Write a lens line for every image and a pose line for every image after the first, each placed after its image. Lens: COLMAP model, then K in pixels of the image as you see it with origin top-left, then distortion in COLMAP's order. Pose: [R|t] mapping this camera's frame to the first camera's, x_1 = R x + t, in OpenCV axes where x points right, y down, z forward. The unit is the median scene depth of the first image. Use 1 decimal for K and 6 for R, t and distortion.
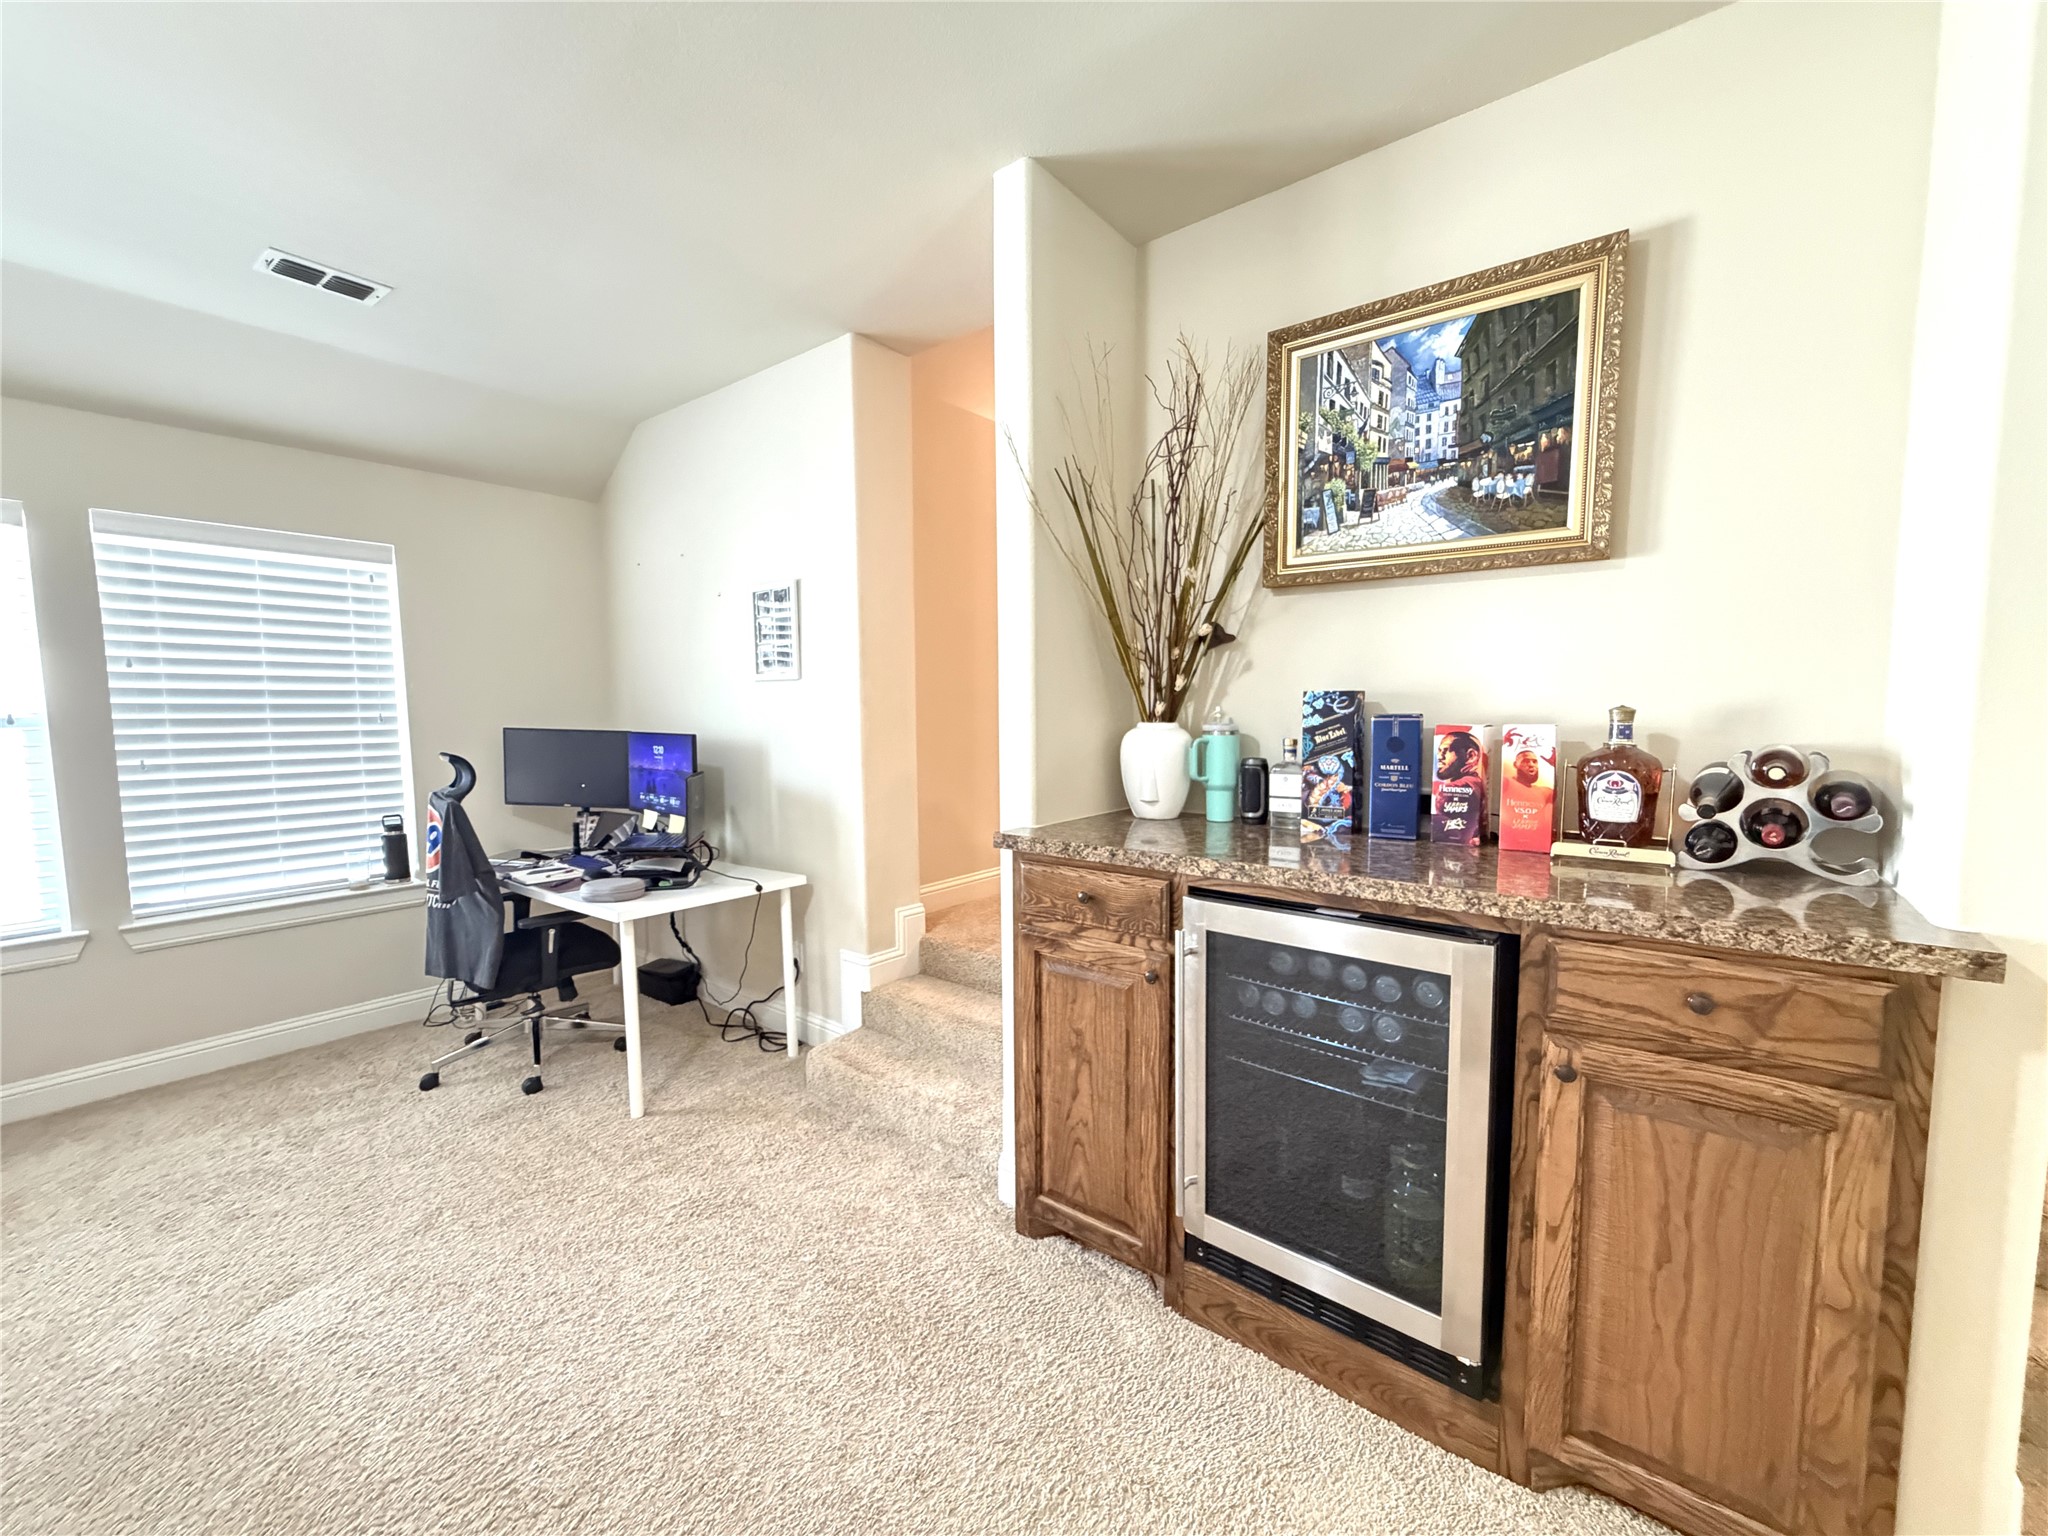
lens RADIAL K [[821.0, 0, 1014.7], [0, 821.0, 771.1], [0, 0, 1]] dist [0.001029, 0.000439]
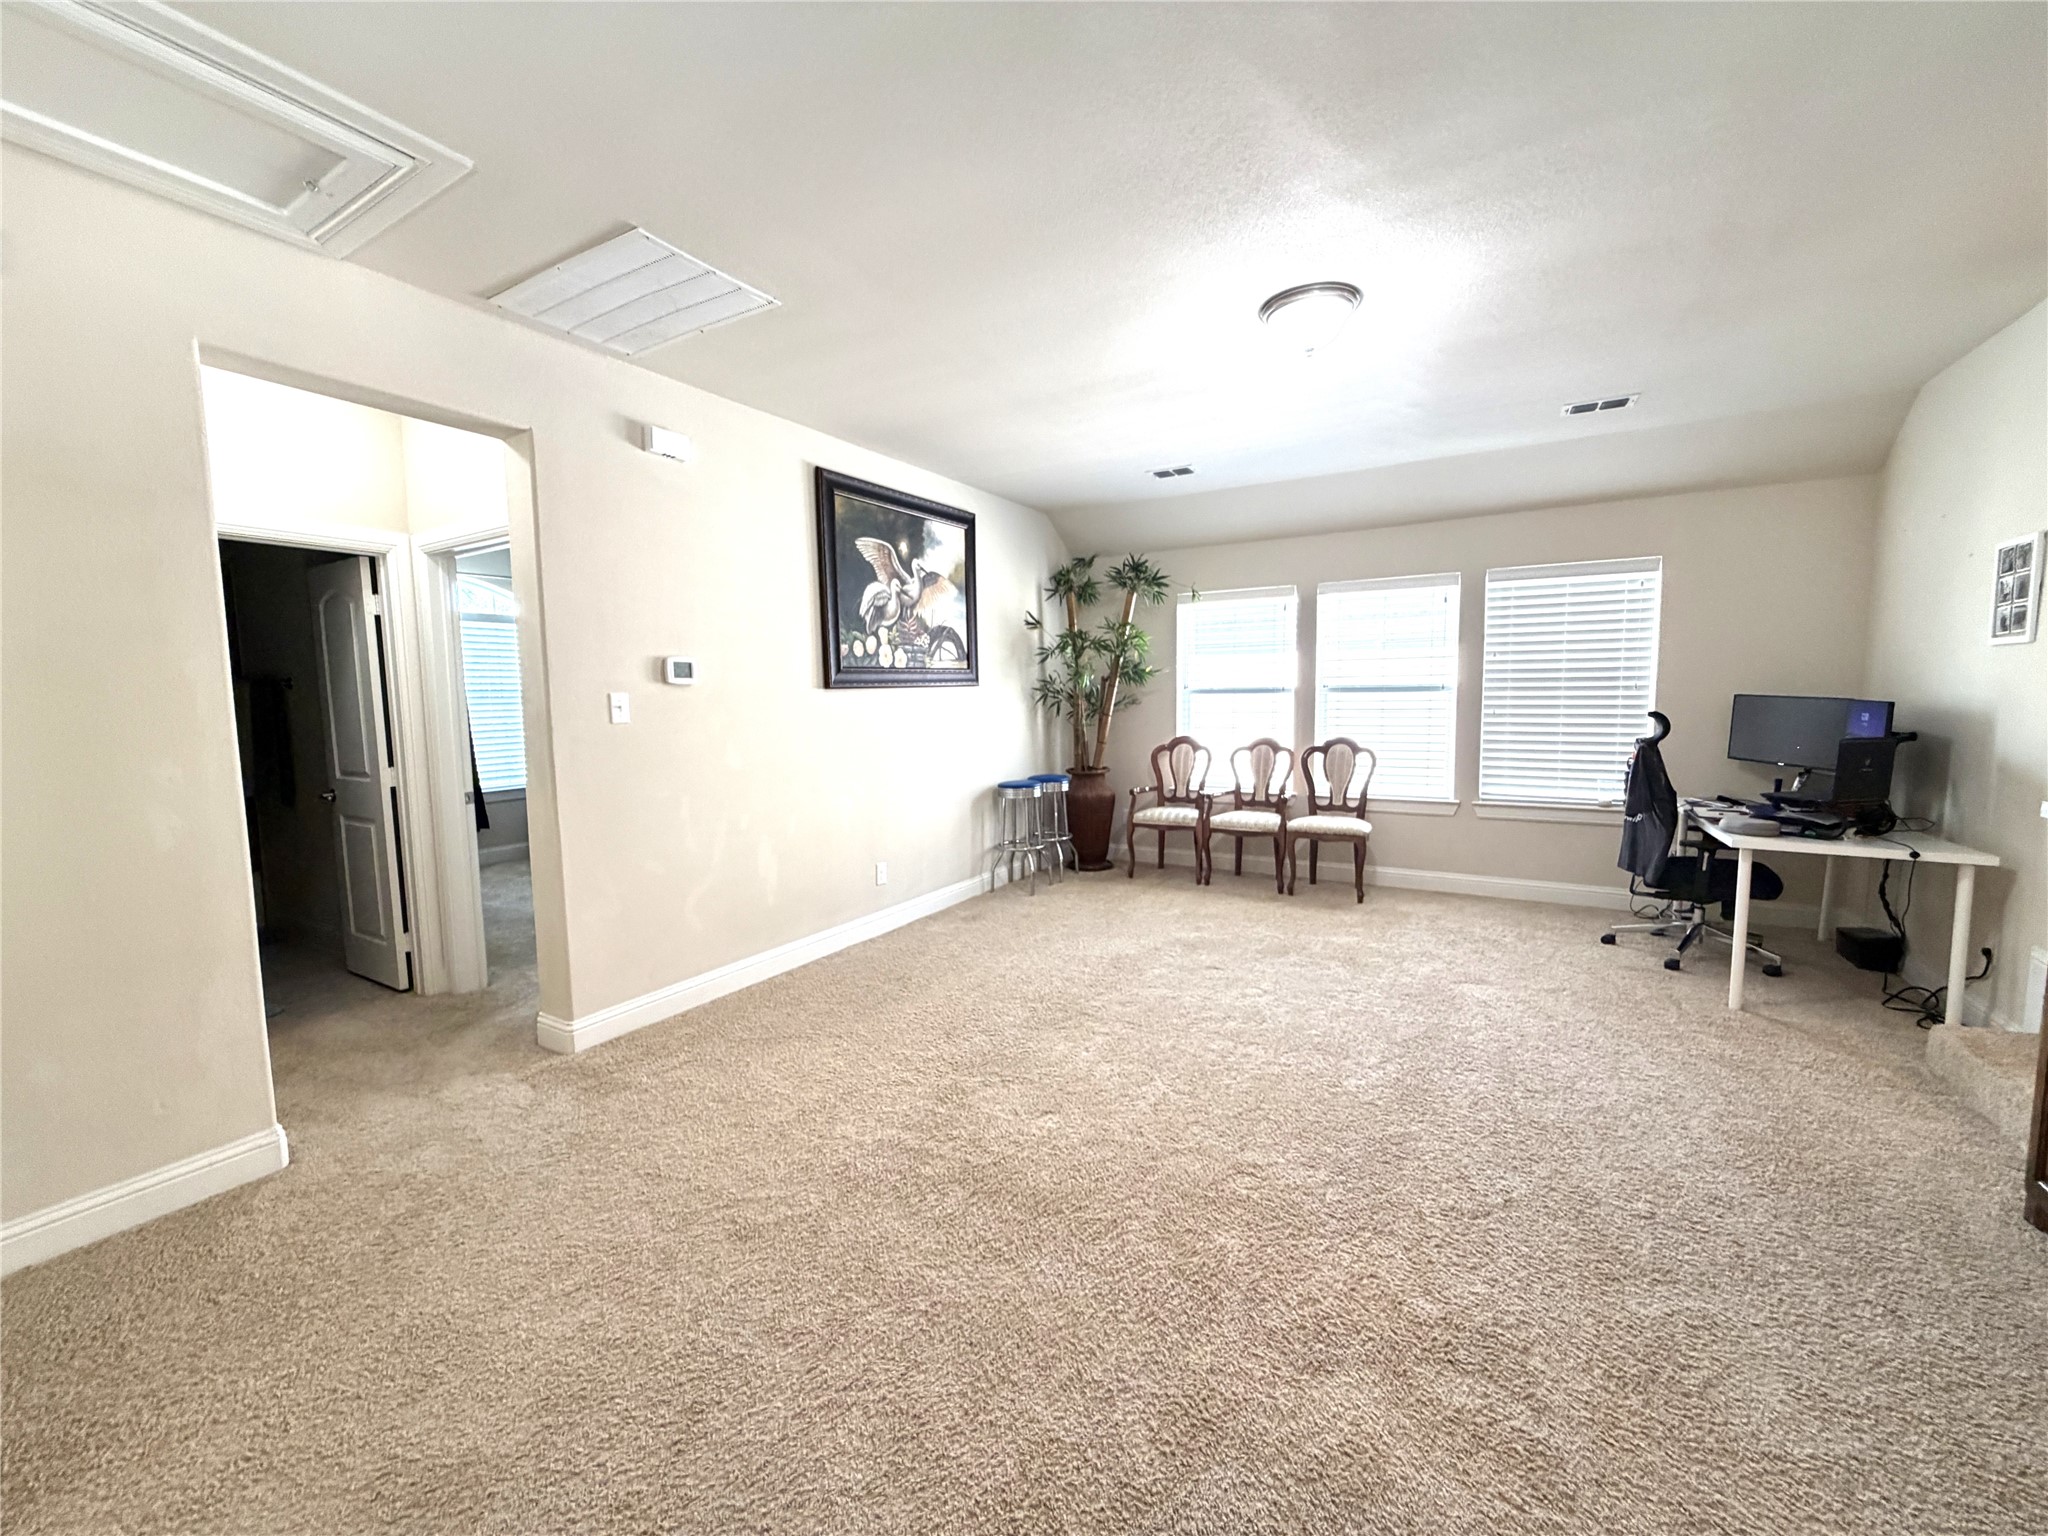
lens RADIAL K [[821.0, 0, 1014.7], [0, 821.0, 771.1], [0, 0, 1]] dist [0.001029, 0.000439]
pose [[0.133351, 0.101635, -0.985844, 0.761568], [-0.066587, 0.993399, 0.093407, 0.028457], [0.988829, 0.053188, 0.139238, -0.346041]]
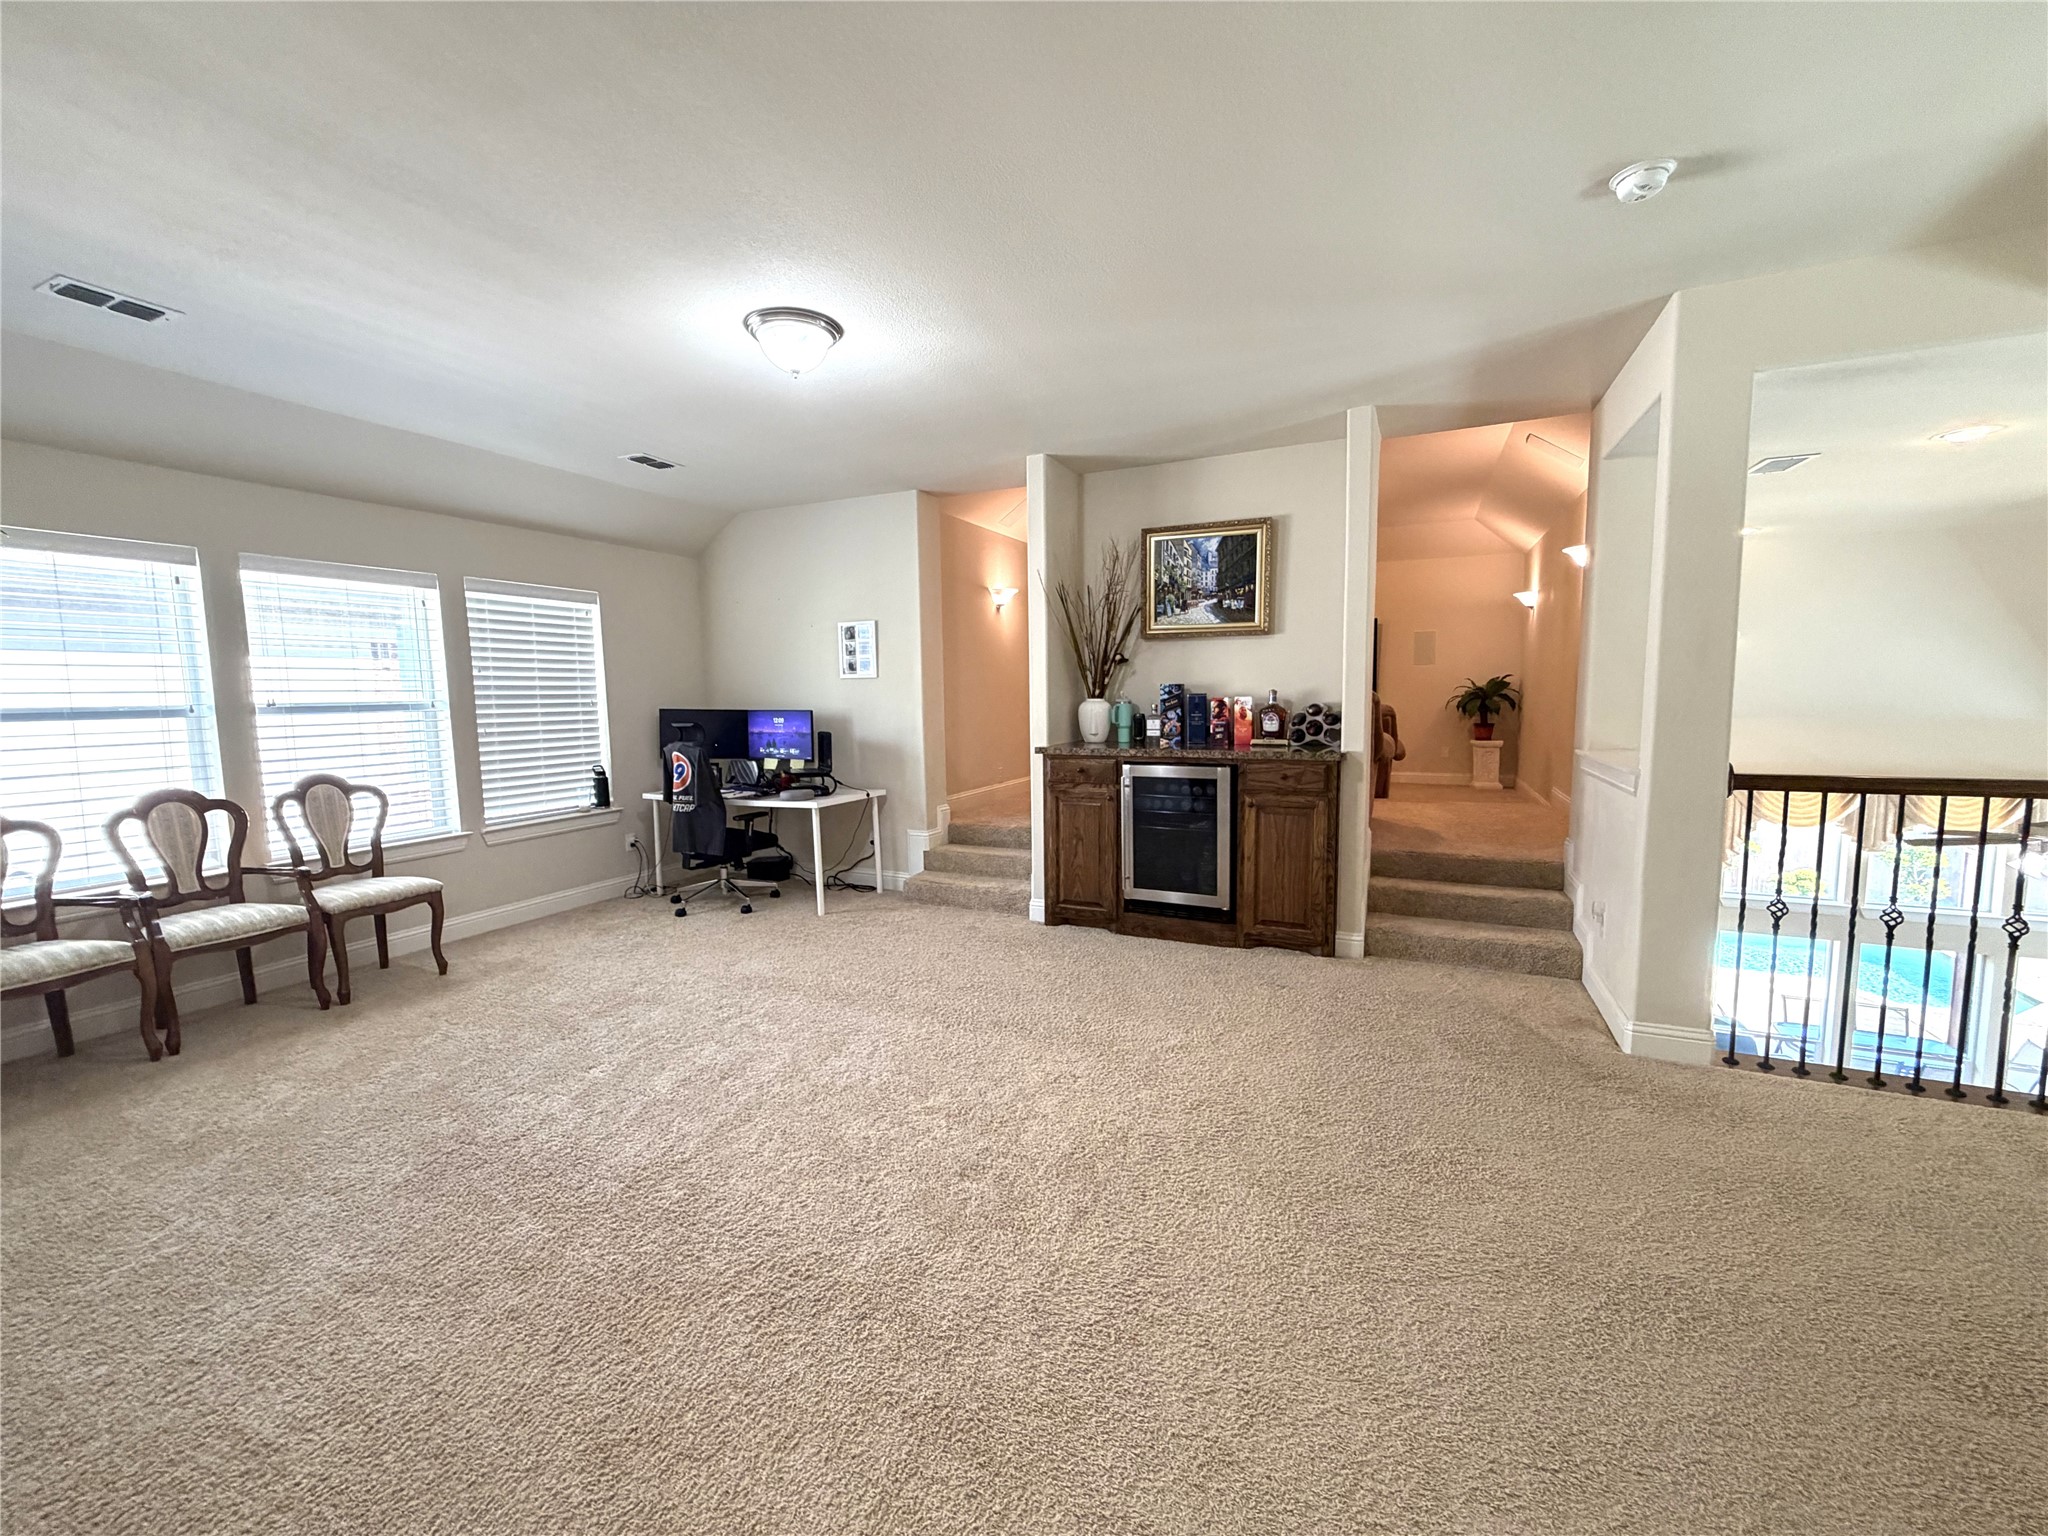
lens RADIAL K [[821.0, 0, 1014.7], [0, 821.0, 771.1], [0, 0, 1]] dist [0.001029, 0.000439]
pose [[0.972751, -0.030060, 0.229894, -0.592996], [0.026616, 0.999482, 0.018067, 0.096830], [-0.230318, -0.011456, 0.973048, -1.179949]]
